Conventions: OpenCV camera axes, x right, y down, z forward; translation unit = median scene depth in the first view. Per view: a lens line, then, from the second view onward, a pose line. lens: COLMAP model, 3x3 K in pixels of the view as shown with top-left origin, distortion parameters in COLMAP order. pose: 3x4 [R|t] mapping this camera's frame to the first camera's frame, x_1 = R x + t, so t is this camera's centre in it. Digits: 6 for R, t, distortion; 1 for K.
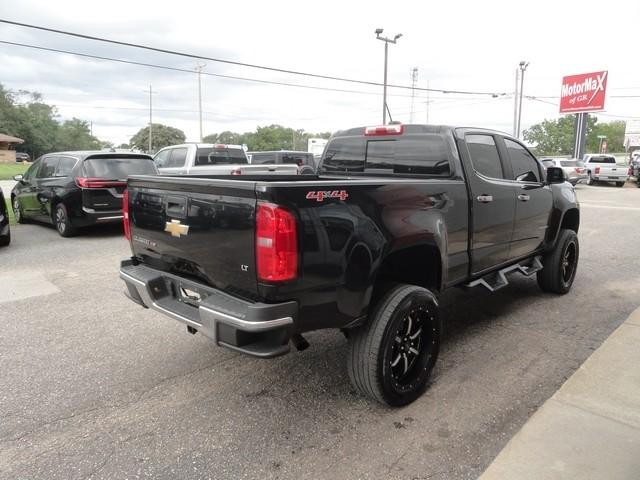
lens RADIAL K [[447.2, 0, 318.6], [0, 447.2, 240.7], [0, 0, 1]] dist [0.001692, 0.002198]
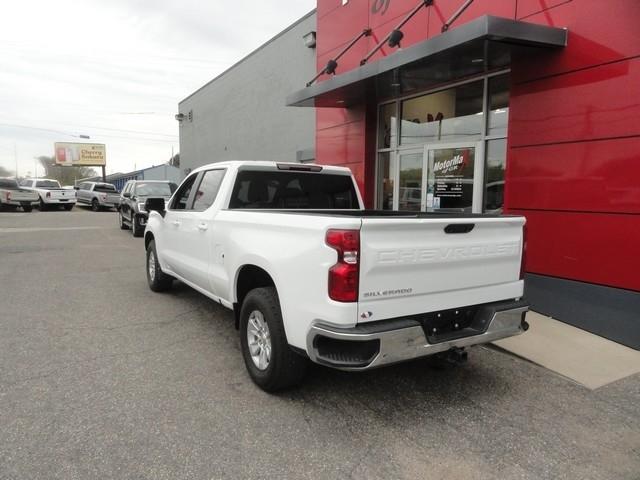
lens RADIAL K [[447.2, 0, 316.8], [0, 447.2, 243.5], [0, 0, 1]] dist [0.001692, 0.002198]
pose [[0.238136, -0.114668, 0.964439, -0.167784], [0.160159, 0.984048, 0.077453, -0.015949], [-0.957935, 0.136019, 0.252702, 0.086392]]
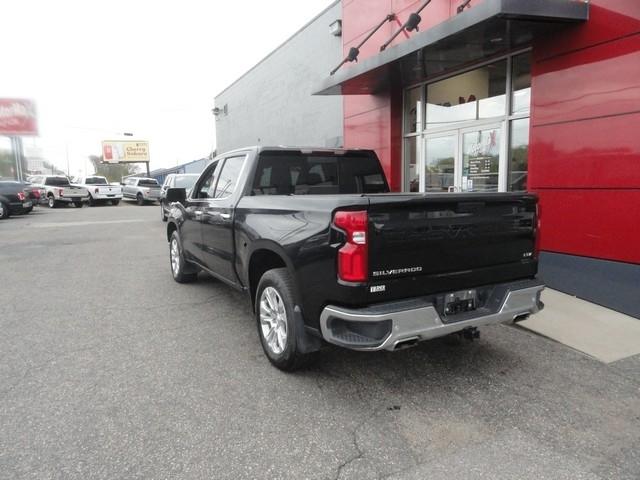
lens RADIAL K [[447.2, 0, 316.9], [0, 447.2, 243.7], [0, 0, 1]] dist [0.001692, 0.002198]
pose [[0.319954, -0.140739, 0.936921, -0.173652], [0.184872, 0.979170, 0.083952, -0.011757], [-0.929221, 0.146350, 0.339309, 0.076448]]
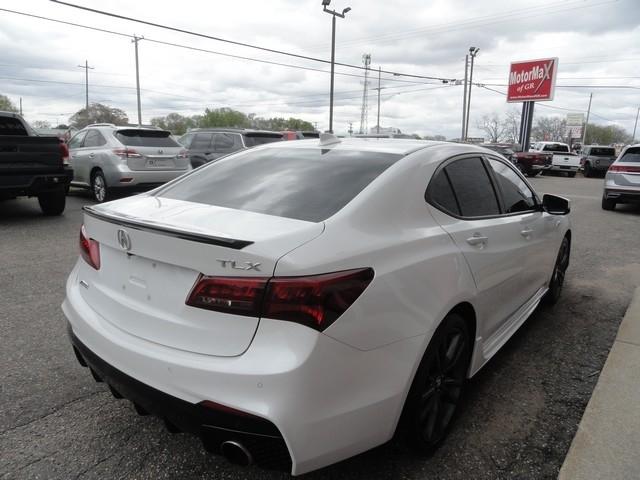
lens RADIAL K [[447.2, 0, 320.4], [0, 447.2, 239.7], [0, 0, 1]] dist [0.001692, 0.002198]
pose [[0.994168, 0.000424, 0.107843, 0.018376], [-0.003145, 0.999681, 0.025071, -0.000042], [-0.107798, -0.025264, 0.993852, 0.051318]]
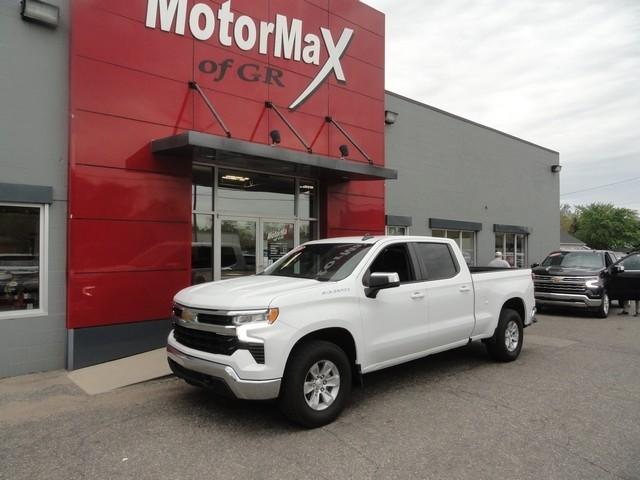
lens RADIAL K [[447.2, 0, 331.6], [0, 447.2, 247.8], [0, 0, 1]] dist [0.001692, 0.002198]
pose [[-0.999080, -0.012606, 0.040981, 0.059598], [-0.005710, 0.986410, 0.164202, -0.074813], [-0.042494, 0.163817, -0.985575, 0.407792]]
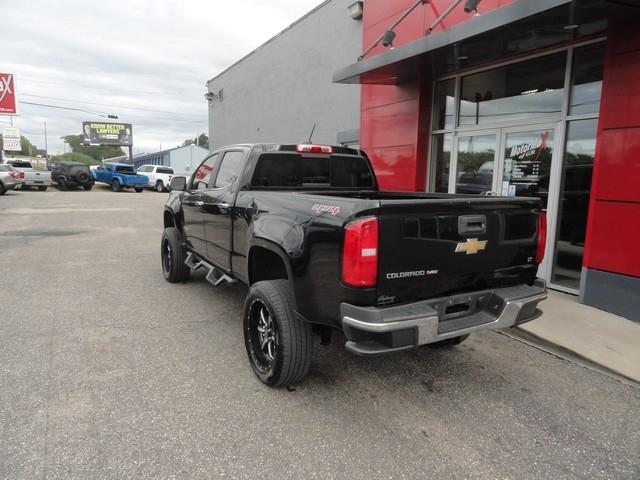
lens RADIAL K [[447.2, 0, 316.1], [0, 447.2, 241.5], [0, 0, 1]] dist [0.001692, 0.002198]
pose [[0.286842, -0.145788, 0.946820, -0.149889], [0.149742, 0.983027, 0.105998, -0.021673], [-0.946202, 0.111374, 0.303804, 0.107570]]
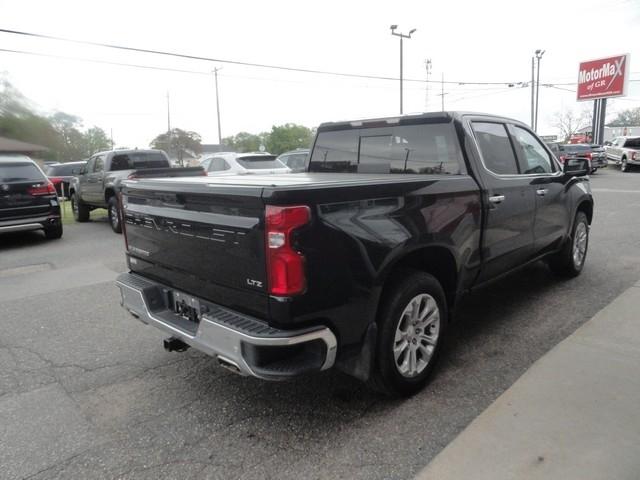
lens RADIAL K [[447.2, 0, 317.6], [0, 447.2, 241.6], [0, 0, 1]] dist [0.001692, 0.002198]
pose [[0.998709, -0.030114, -0.040898, -0.009018], [0.030411, 0.999515, 0.006656, 0.006512], [0.040678, -0.007891, 0.999141, -0.023738]]
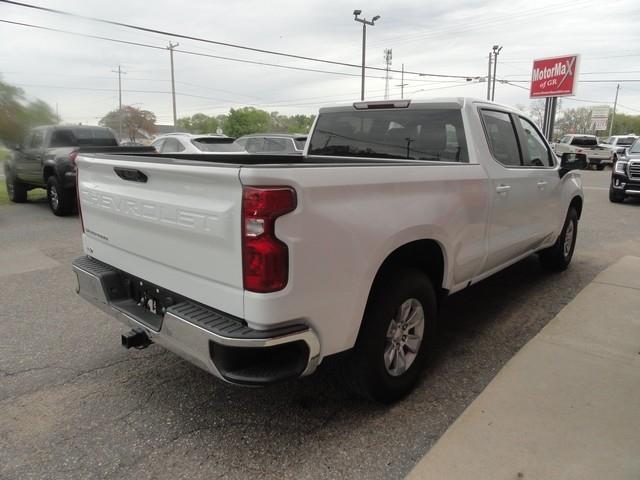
lens RADIAL K [[447.2, 0, 319.0], [0, 447.2, 241.4], [0, 0, 1]] dist [0.001692, 0.002198]
pose [[0.998319, -0.010225, 0.057042, -0.010379], [0.008149, 0.999300, 0.036509, 0.005784], [-0.057375, -0.035983, 0.997704, -0.011991]]
